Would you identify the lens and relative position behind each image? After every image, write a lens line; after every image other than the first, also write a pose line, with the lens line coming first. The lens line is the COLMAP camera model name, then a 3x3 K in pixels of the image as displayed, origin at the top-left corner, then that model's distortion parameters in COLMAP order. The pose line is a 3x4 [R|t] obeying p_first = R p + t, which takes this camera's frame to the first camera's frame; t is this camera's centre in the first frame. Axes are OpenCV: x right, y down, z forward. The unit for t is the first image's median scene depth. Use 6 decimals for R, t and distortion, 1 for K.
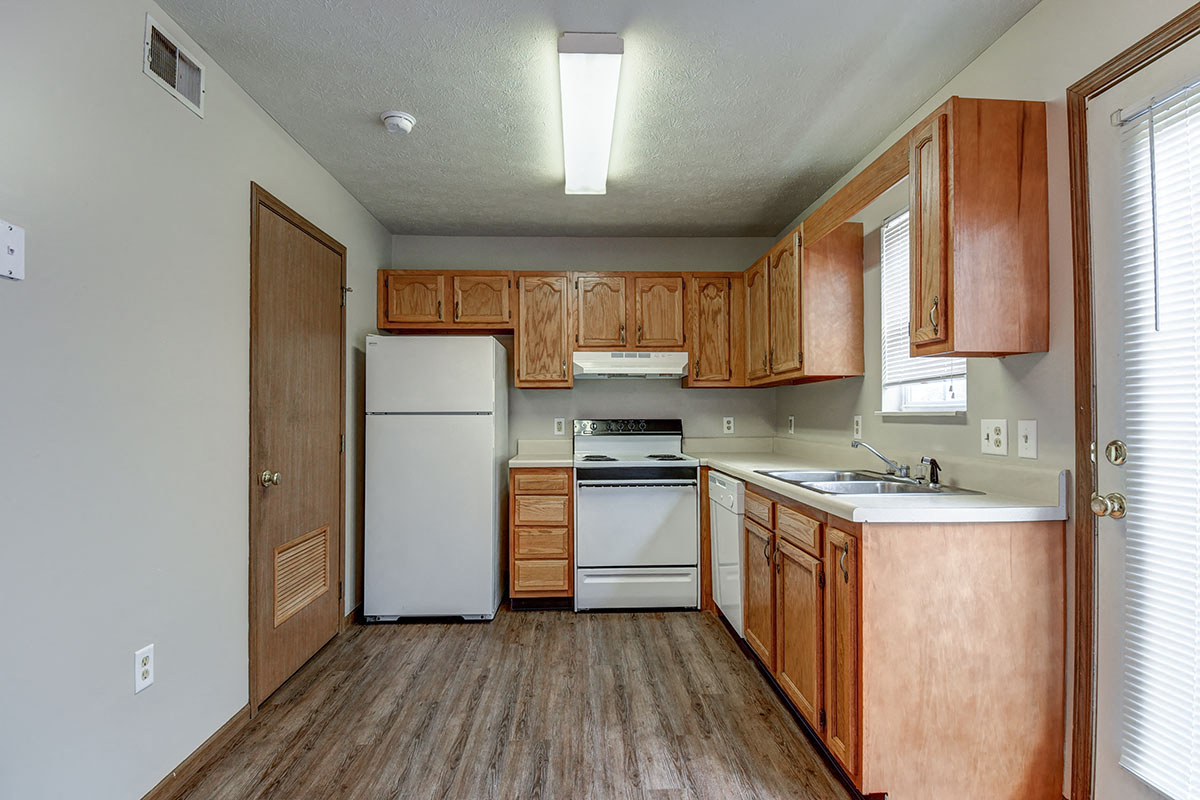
lens RADIAL K [[590.7, 0, 601.5], [0, 590.7, 407.1], [0, 0, 1]] dist [0.018857, -0.028836]
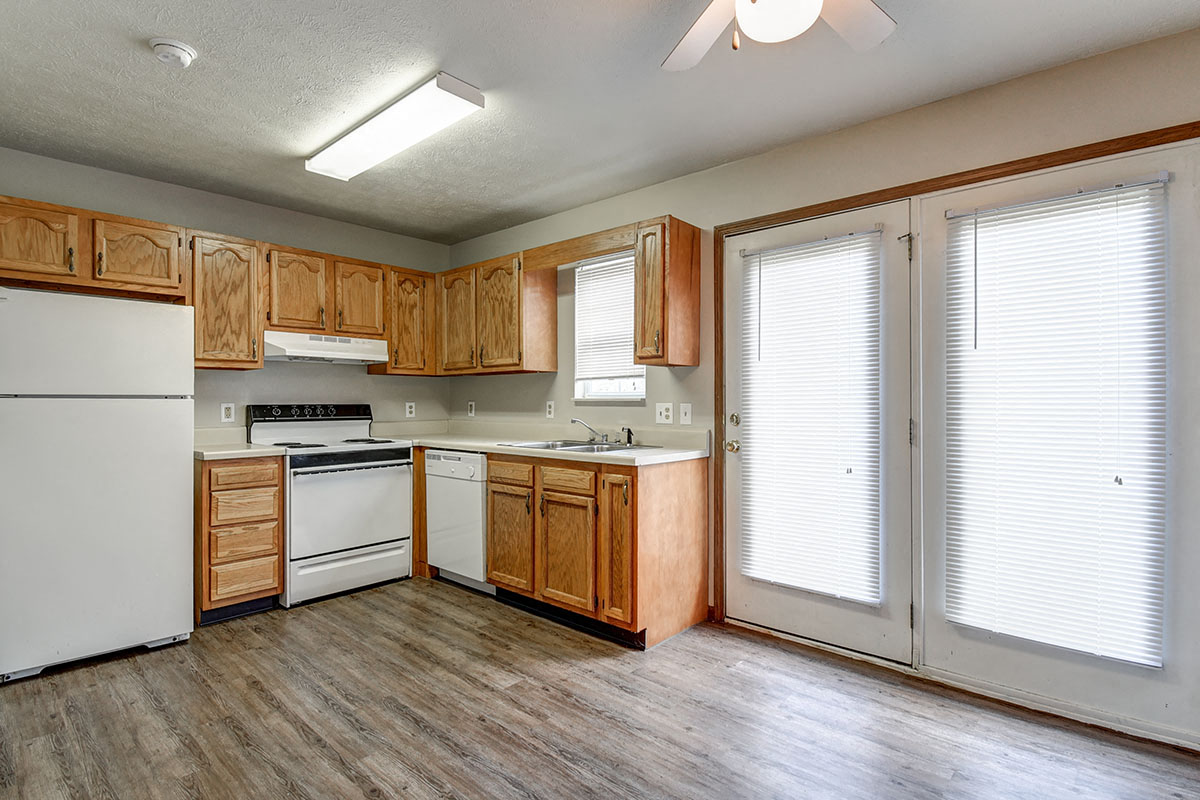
lens RADIAL K [[573.8, 0, 639.3], [0, 573.8, 398.0], [0, 0, 1]] dist [0.024423, -0.028998]
pose [[0.672933, 0.007396, 0.739666, -0.349854], [-0.012491, 0.999921, 0.001366, 0.002576], [-0.739598, -0.010159, 0.672973, -0.031755]]
